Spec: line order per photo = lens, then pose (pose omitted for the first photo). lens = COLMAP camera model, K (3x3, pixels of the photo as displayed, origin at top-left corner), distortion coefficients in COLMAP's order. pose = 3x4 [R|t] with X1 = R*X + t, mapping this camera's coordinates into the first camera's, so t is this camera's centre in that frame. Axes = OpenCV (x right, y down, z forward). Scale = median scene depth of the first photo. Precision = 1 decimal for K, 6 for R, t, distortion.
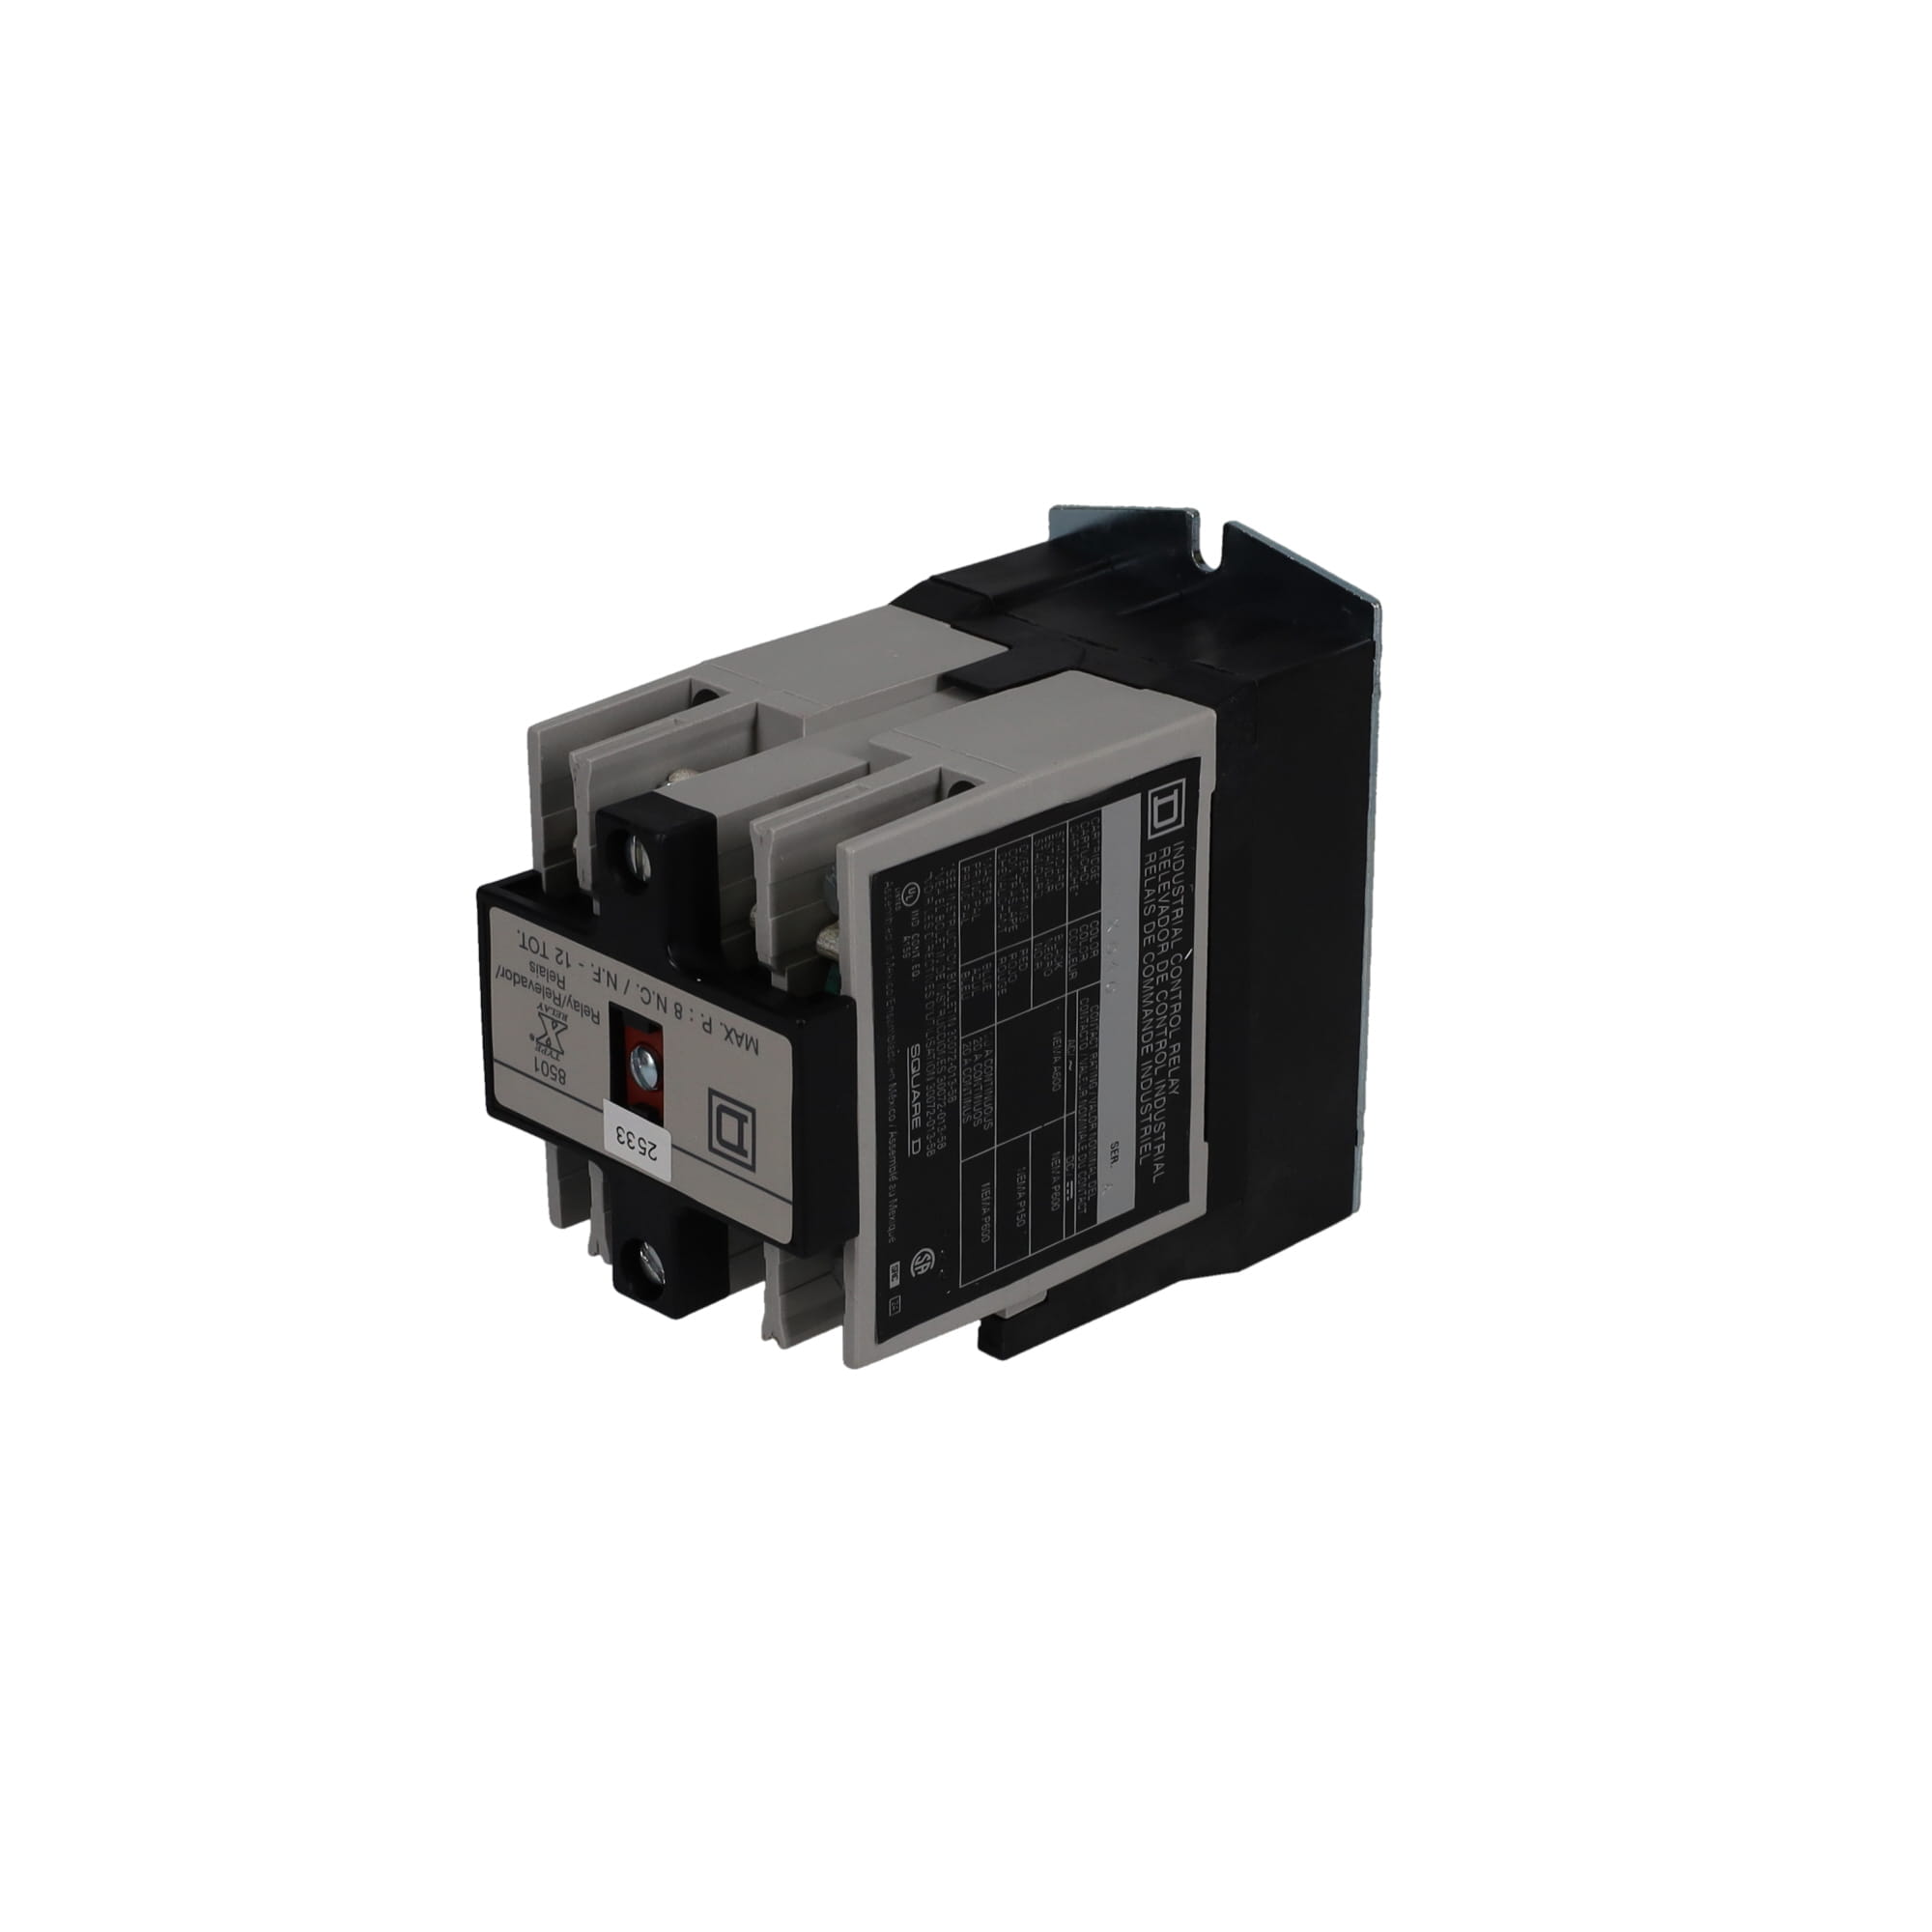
lens RADIAL K [[4704.5, 0, 967.9], [0, 4704.5, 960.1], [0, 0, 1]] dist [0.140999, 0.000000]
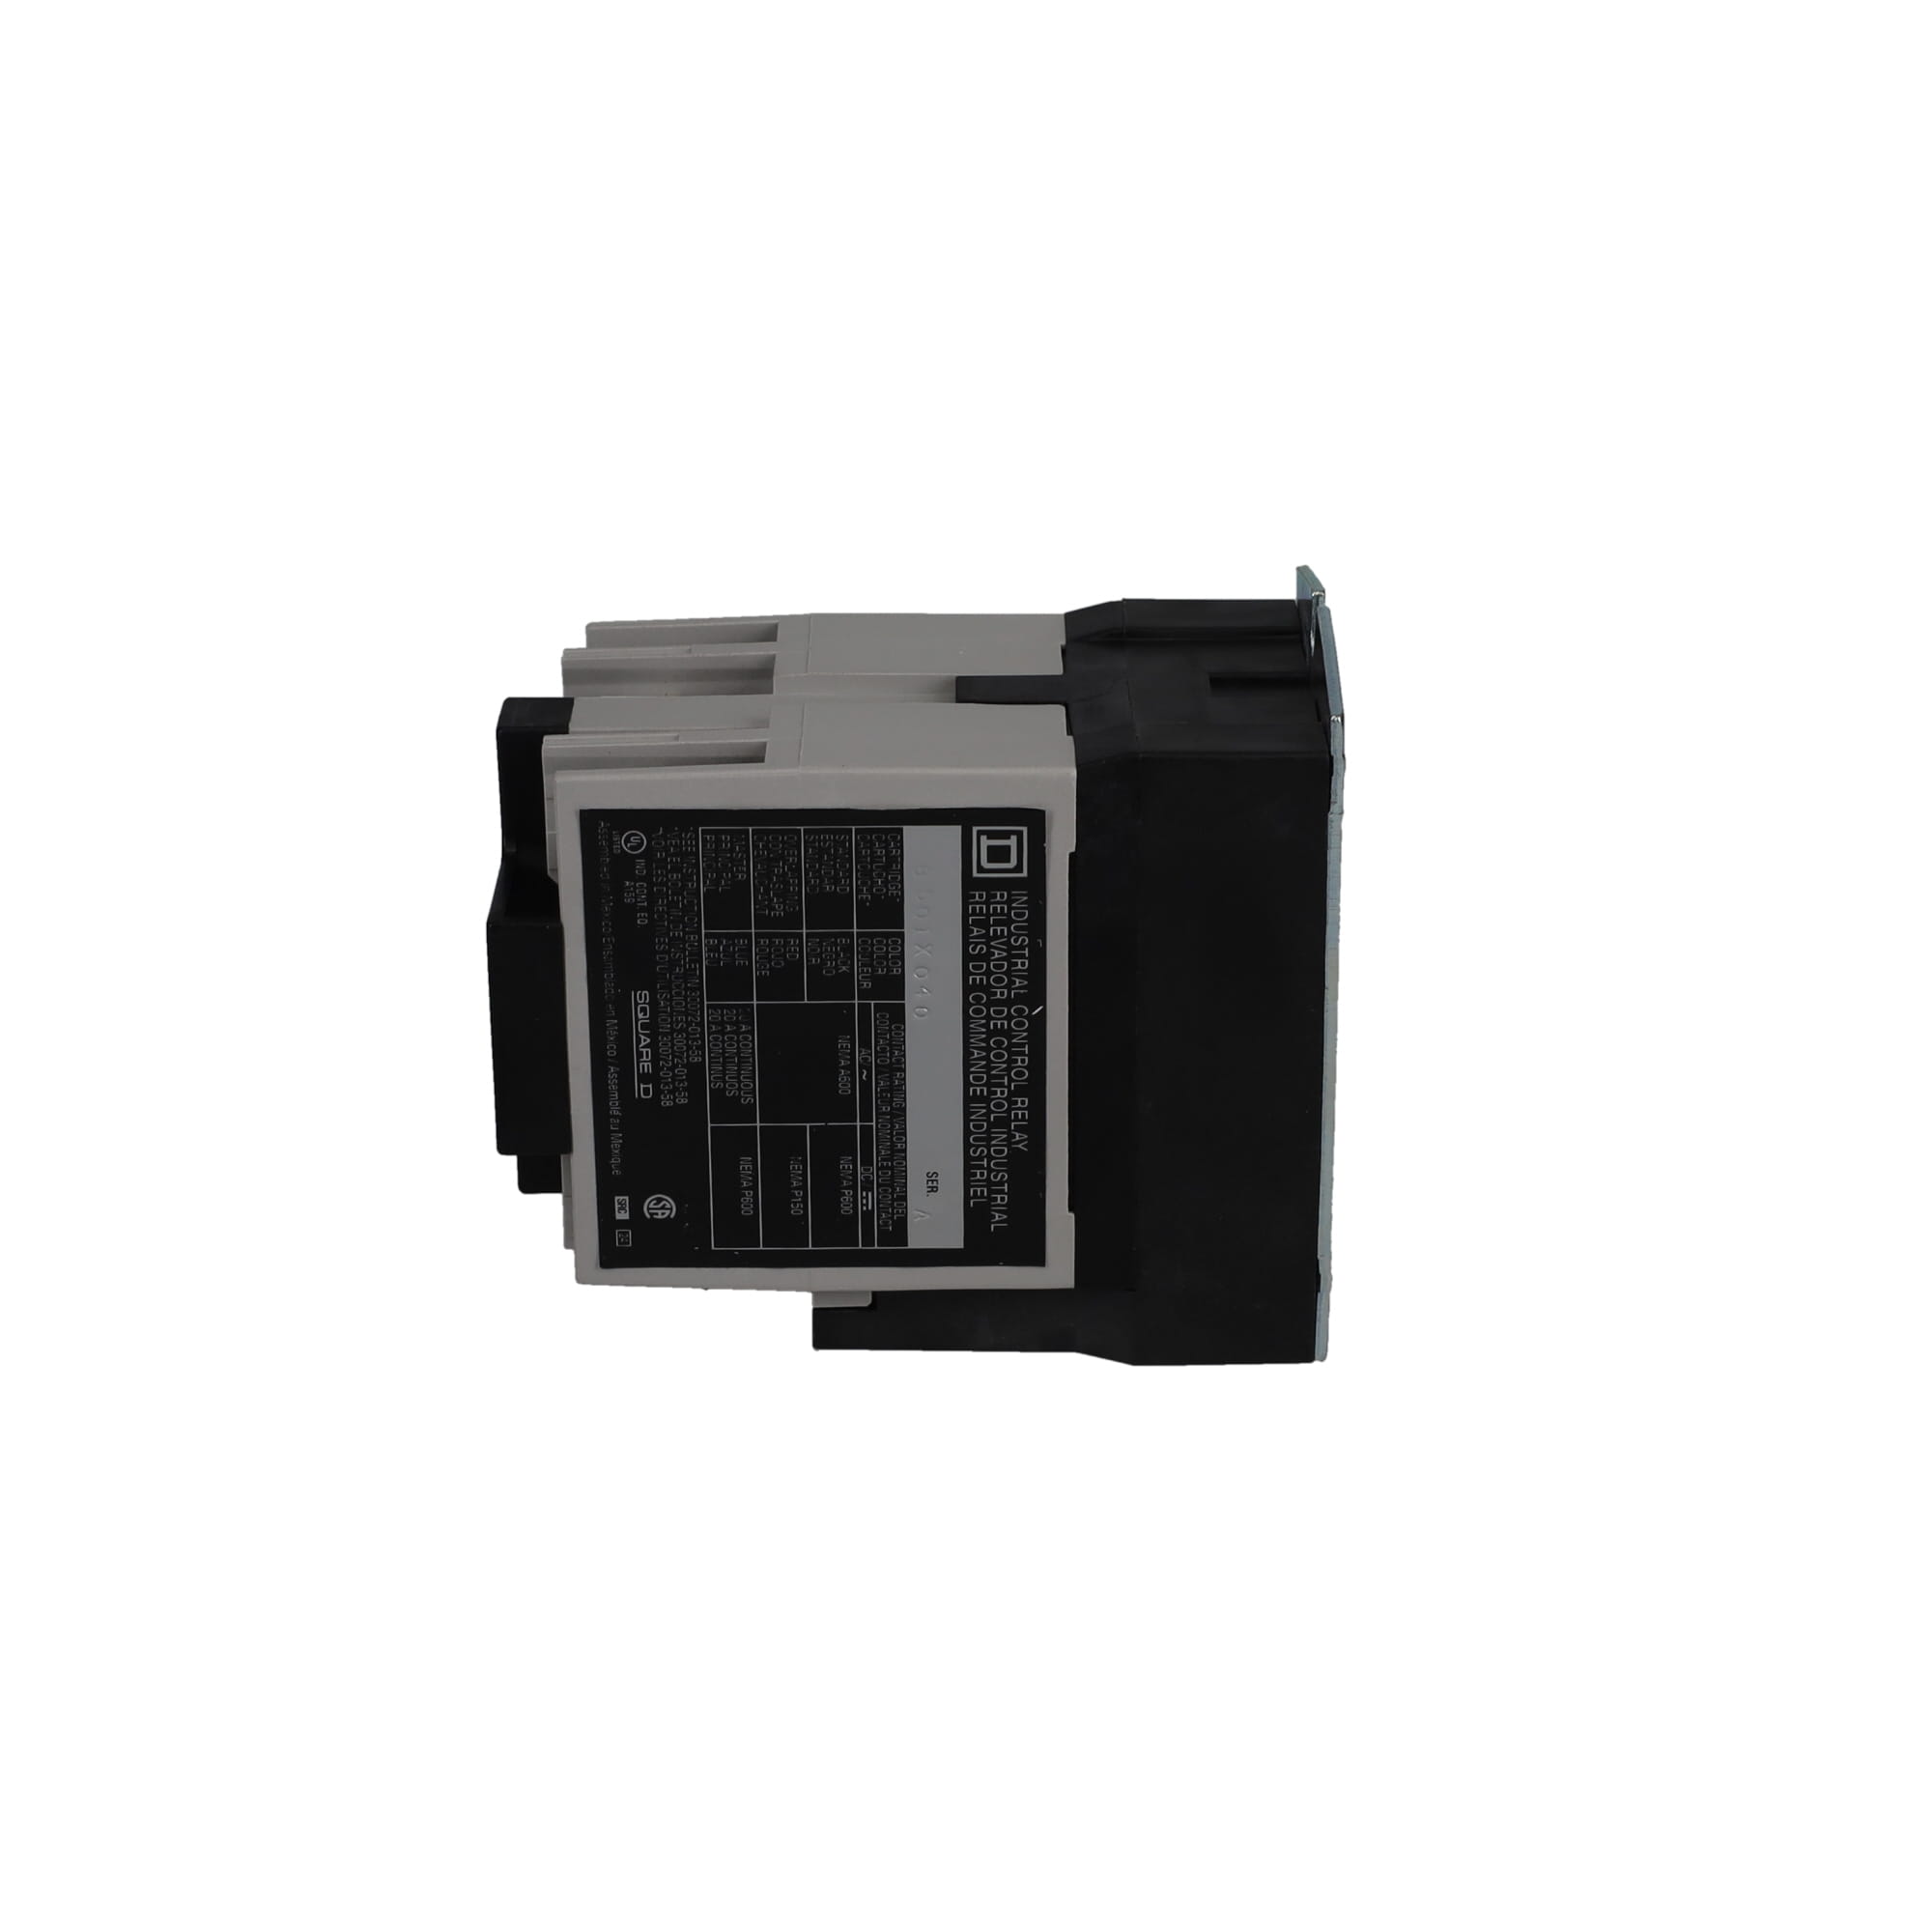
lens RADIAL K [[4704.5, 0, 968.7], [0, 4704.5, 968.6], [0, 0, 1]] dist [0.140999, 0.000000]
pose [[0.713028, 0.275784, -0.644619, 0.677924], [-0.275271, 0.955683, 0.104382, -0.109822], [0.644838, 0.103018, 0.757345, 0.260452]]
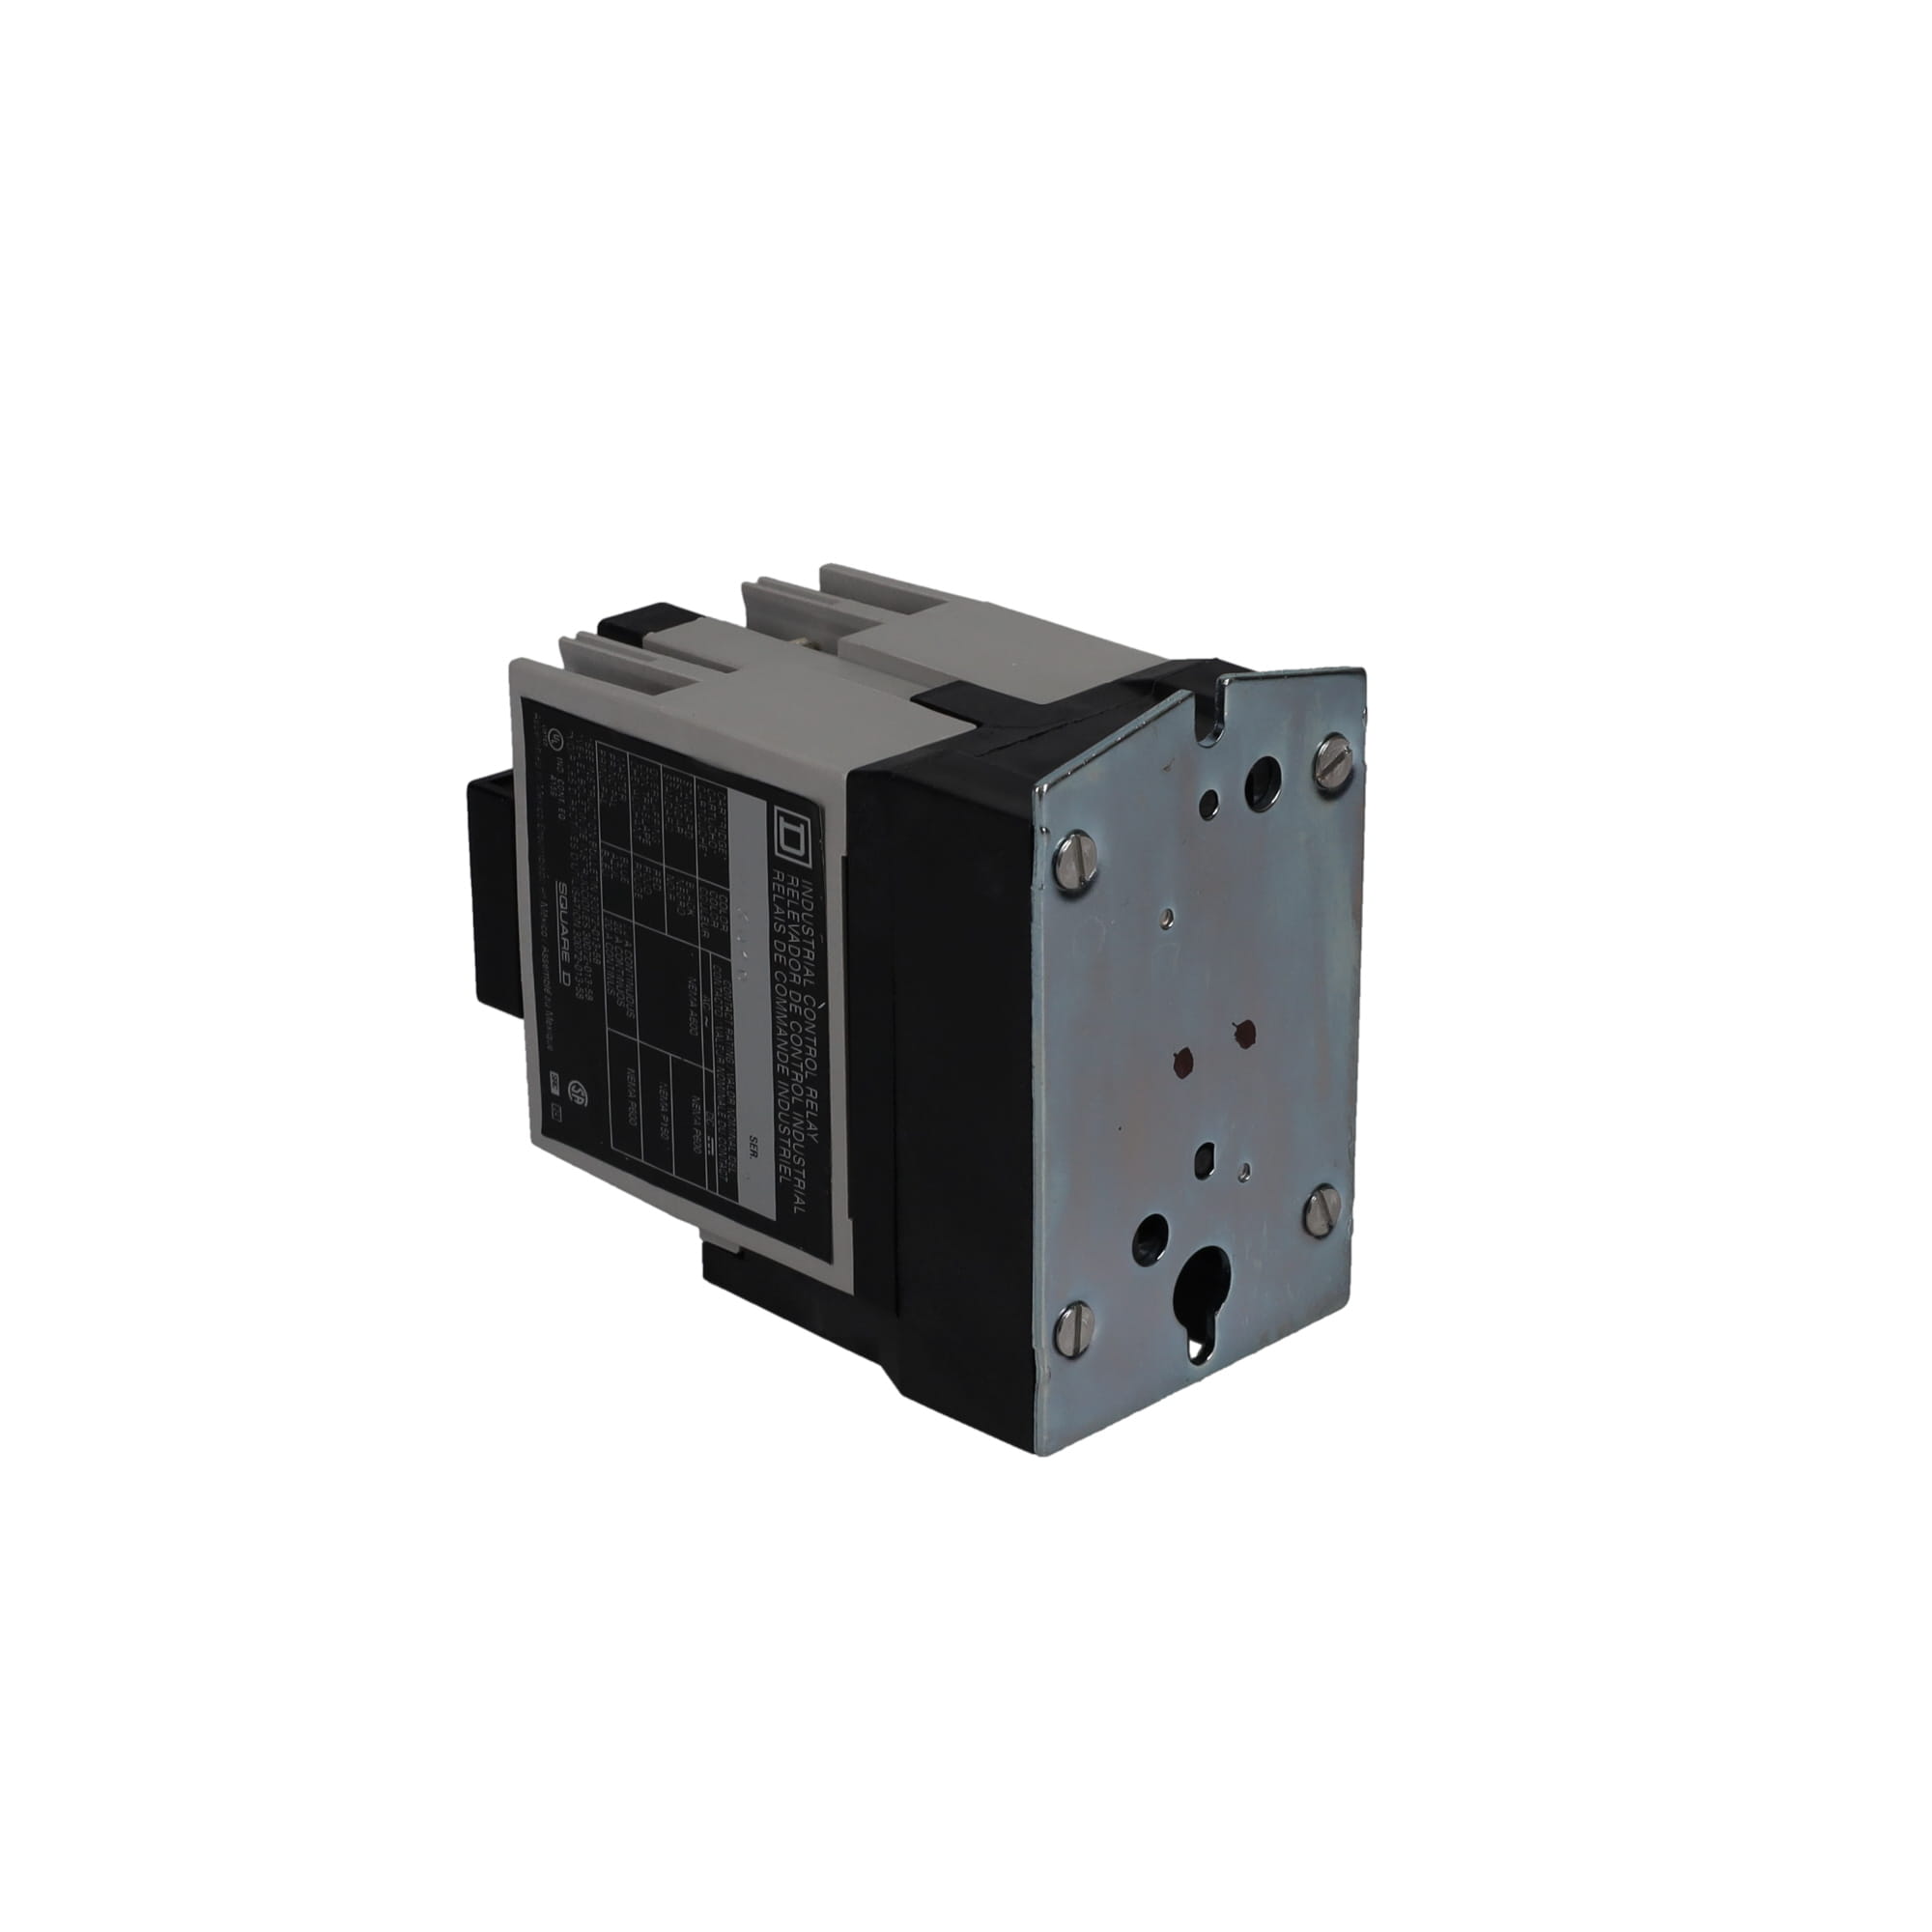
lens RADIAL K [[4704.5, 0, 960.5], [0, 4704.5, 965.8], [0, 0, 1]] dist [0.140999, 0.000000]
pose [[0.005496, 0.384169, -0.923246, 0.969315], [-0.392825, 0.849869, 0.351298, -0.371790], [0.919597, 0.360744, 0.155582, 0.894204]]
